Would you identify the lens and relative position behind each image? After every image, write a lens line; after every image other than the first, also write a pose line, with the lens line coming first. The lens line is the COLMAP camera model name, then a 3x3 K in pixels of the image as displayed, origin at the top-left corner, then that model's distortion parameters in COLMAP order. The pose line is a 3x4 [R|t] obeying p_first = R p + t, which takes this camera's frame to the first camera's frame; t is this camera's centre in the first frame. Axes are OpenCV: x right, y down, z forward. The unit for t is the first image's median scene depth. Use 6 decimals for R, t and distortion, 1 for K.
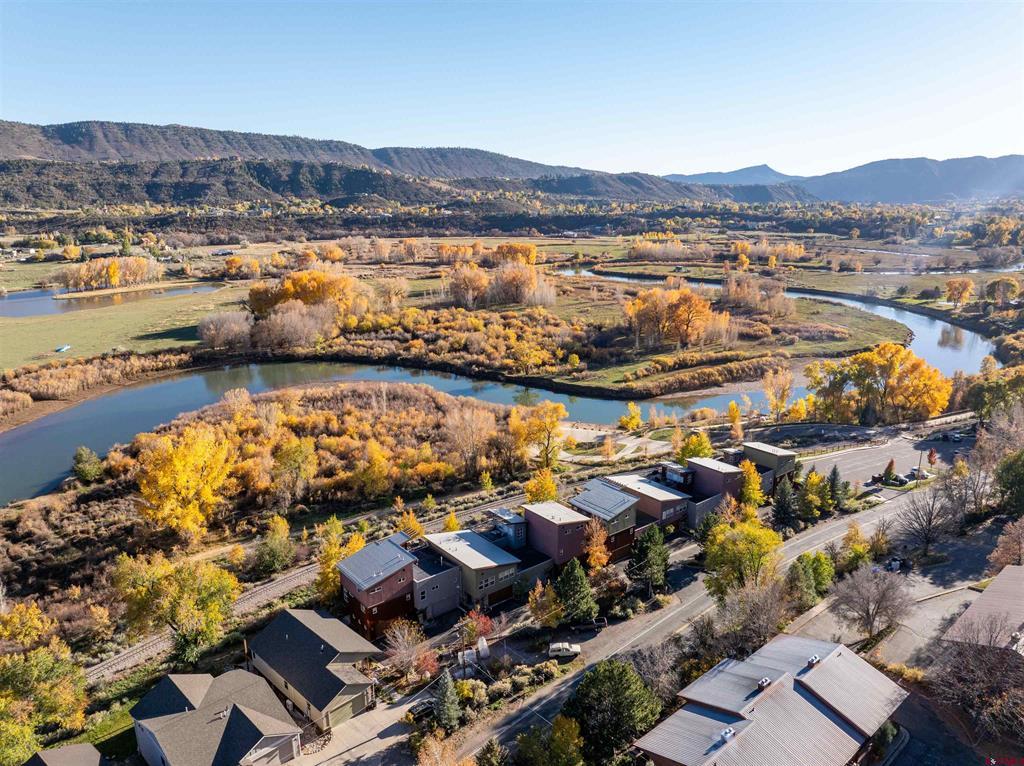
lens RADIAL K [[721.1, 0, 515.3], [0, 721.1, 384.4], [0, 0, 1]] dist [-0.040359, 0.003575]
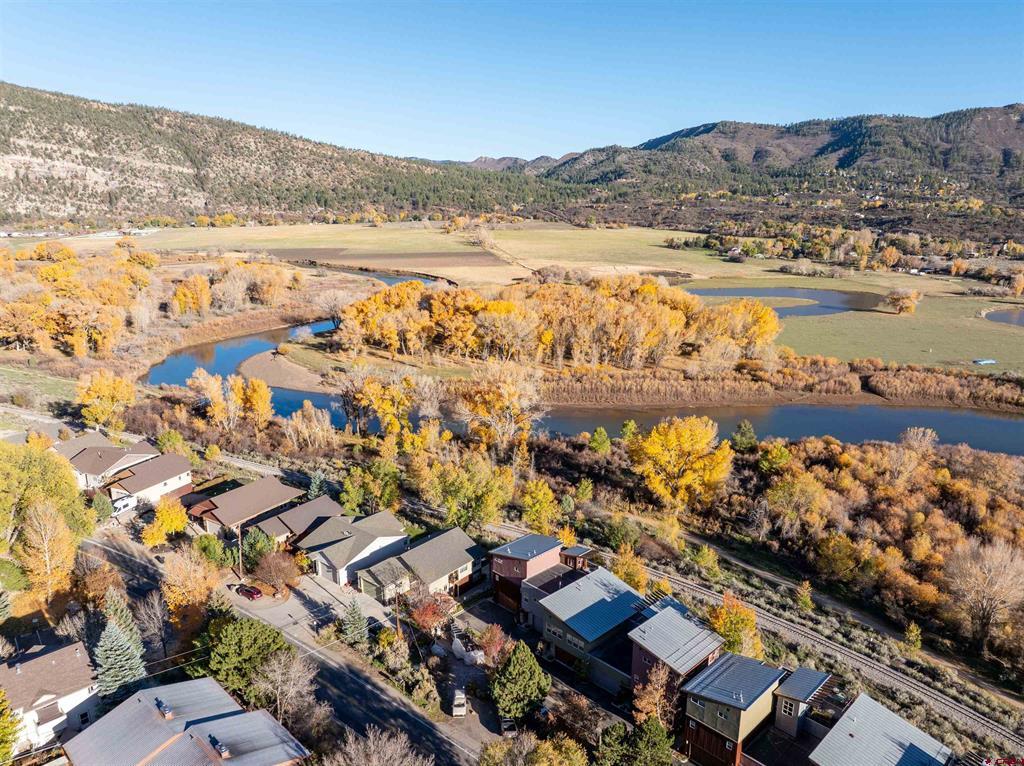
lens RADIAL K [[721.1, 0, 515.3], [0, 721.1, 384.4], [0, 0, 1]] dist [-0.040359, 0.003575]
pose [[0.084653, 0.247310, -0.965231, 0.157801], [-0.258584, 0.940972, 0.218416, -0.041965], [0.962272, 0.231104, 0.143607, 0.157401]]
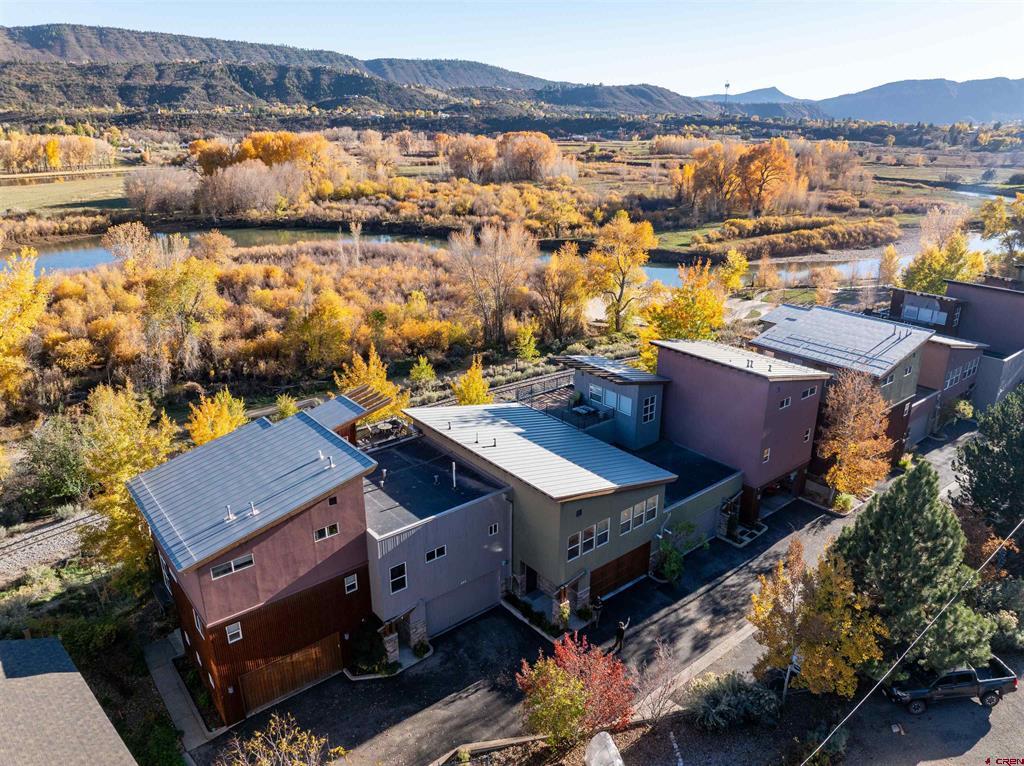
lens RADIAL K [[719.2, 0, 512.0], [0, 719.2, 383.0], [0, 0, 1]] dist [-0.065756, 0.040549]
pose [[0.999980, 0.006315, 0.000615, -0.016137], [-0.006345, 0.995710, 0.092308, 0.036468], [-0.000029, -0.092310, 0.995730, 0.141957]]
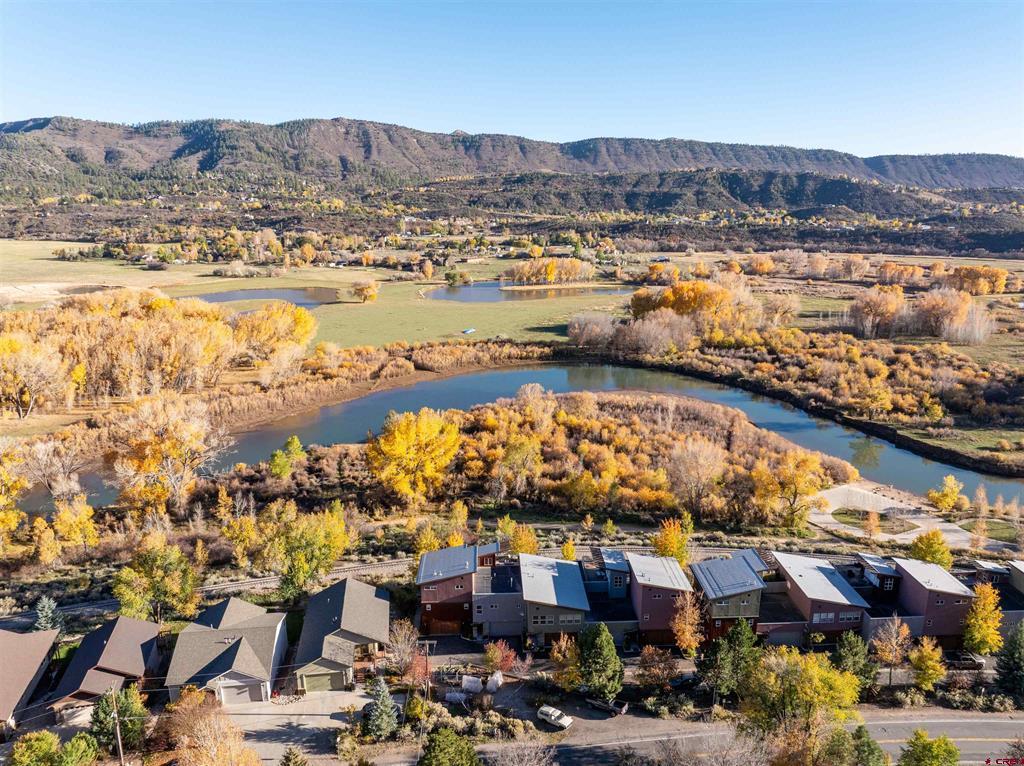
lens RADIAL K [[721.1, 0, 515.3], [0, 721.1, 384.4], [0, 0, 1]] dist [-0.040359, 0.003575]
pose [[0.798543, 0.146482, -0.583843, 0.090674], [-0.154336, 0.987339, 0.036626, -0.011335], [0.581816, 0.060861, 0.811040, 0.043178]]
